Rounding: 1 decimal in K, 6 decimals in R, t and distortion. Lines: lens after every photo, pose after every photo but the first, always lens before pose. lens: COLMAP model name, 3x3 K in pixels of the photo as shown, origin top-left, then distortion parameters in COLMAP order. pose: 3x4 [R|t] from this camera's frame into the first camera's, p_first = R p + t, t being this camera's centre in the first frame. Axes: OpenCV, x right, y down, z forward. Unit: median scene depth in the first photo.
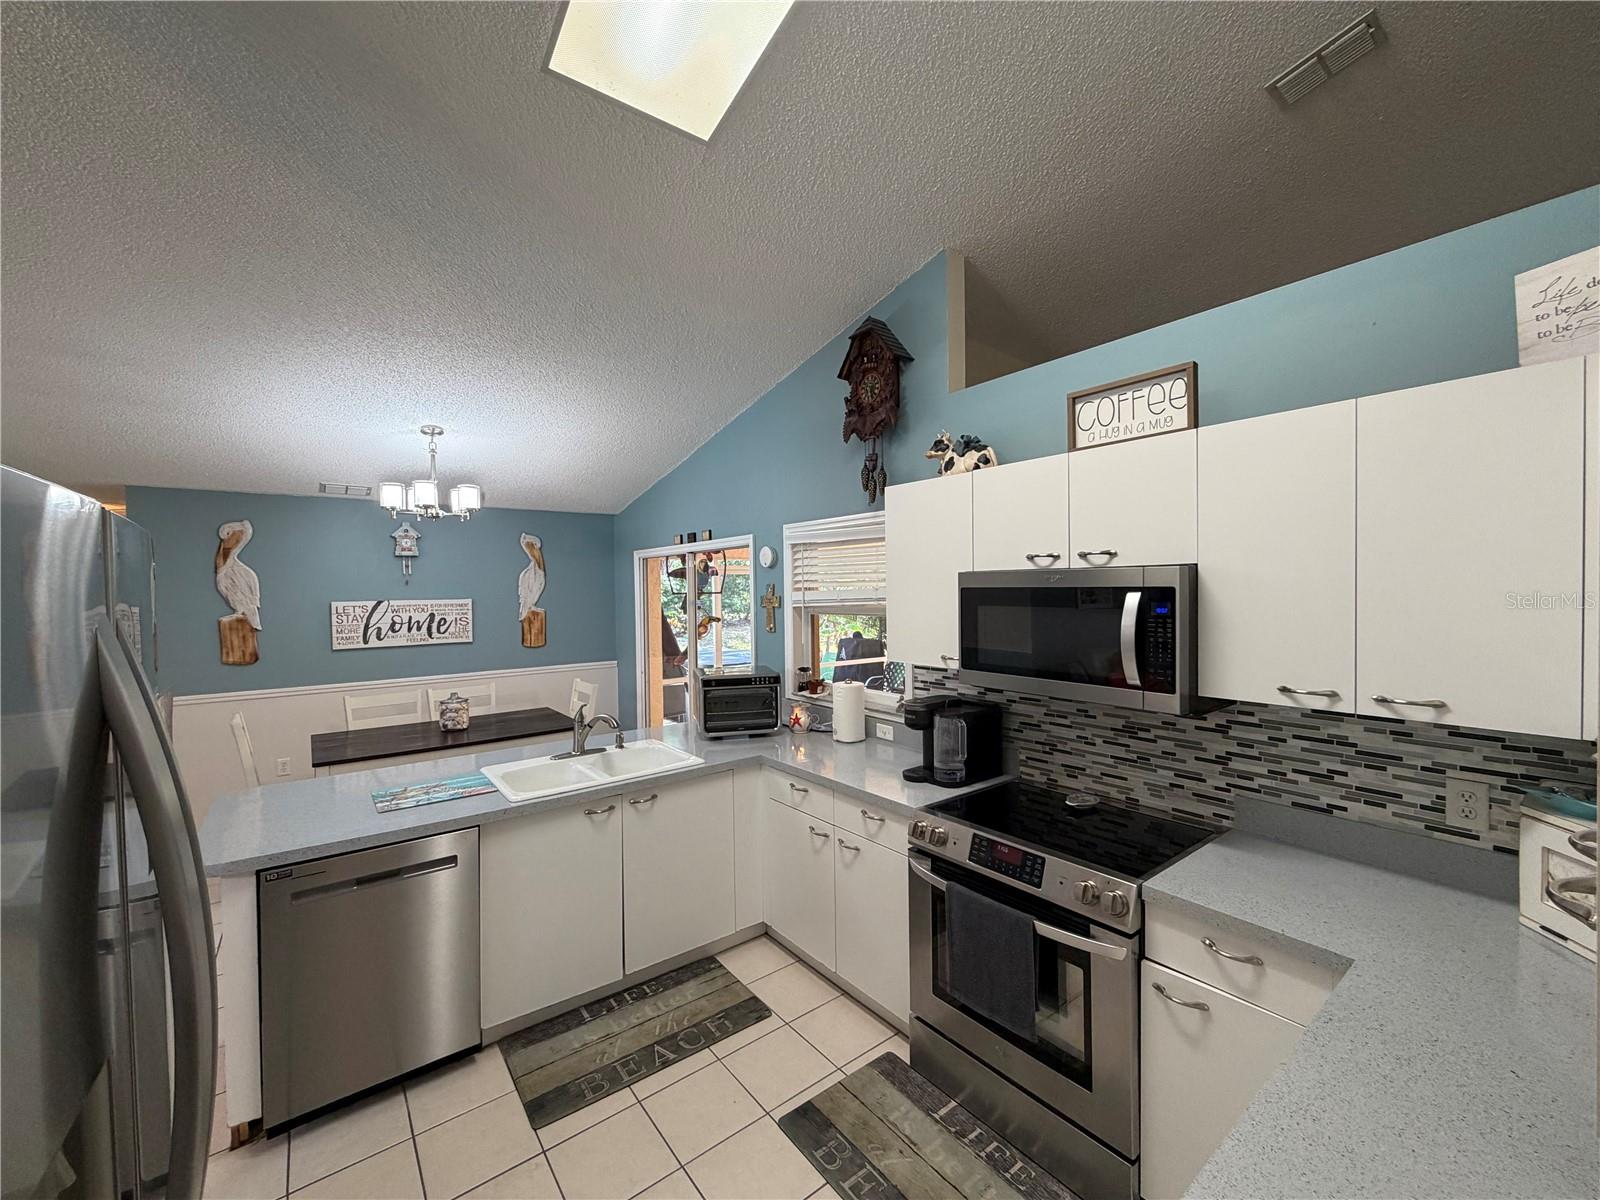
lens RADIAL K [[636.1, 0, 793.6], [0, 636.1, 600.5], [0, 0, 1]] dist [-0.000964, 0.000072]
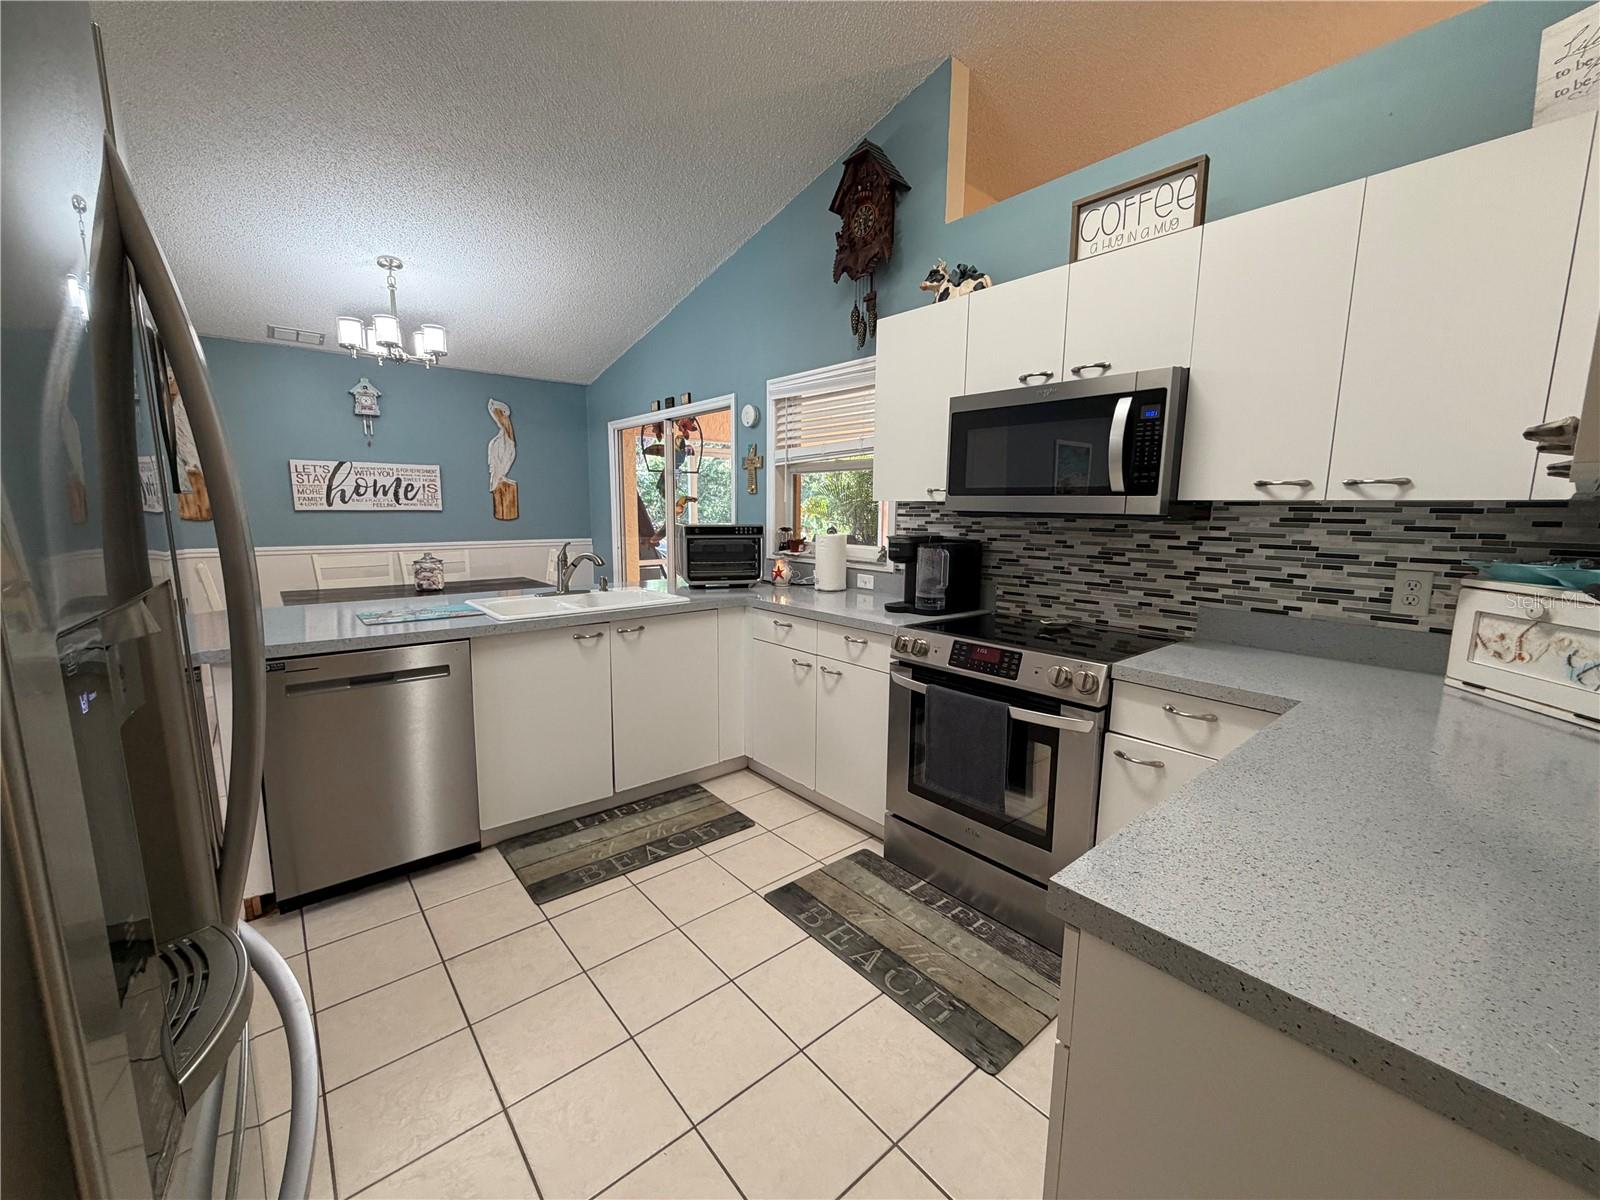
lens RADIAL K [[636.1, 0, 793.6], [0, 636.1, 600.5], [0, 0, 1]] dist [-0.000964, 0.000072]
pose [[0.998678, 0.015280, 0.049072, -0.023726], [-0.021461, 0.991540, 0.128016, 0.117397], [-0.046701, -0.128900, 0.990557, -0.013157]]
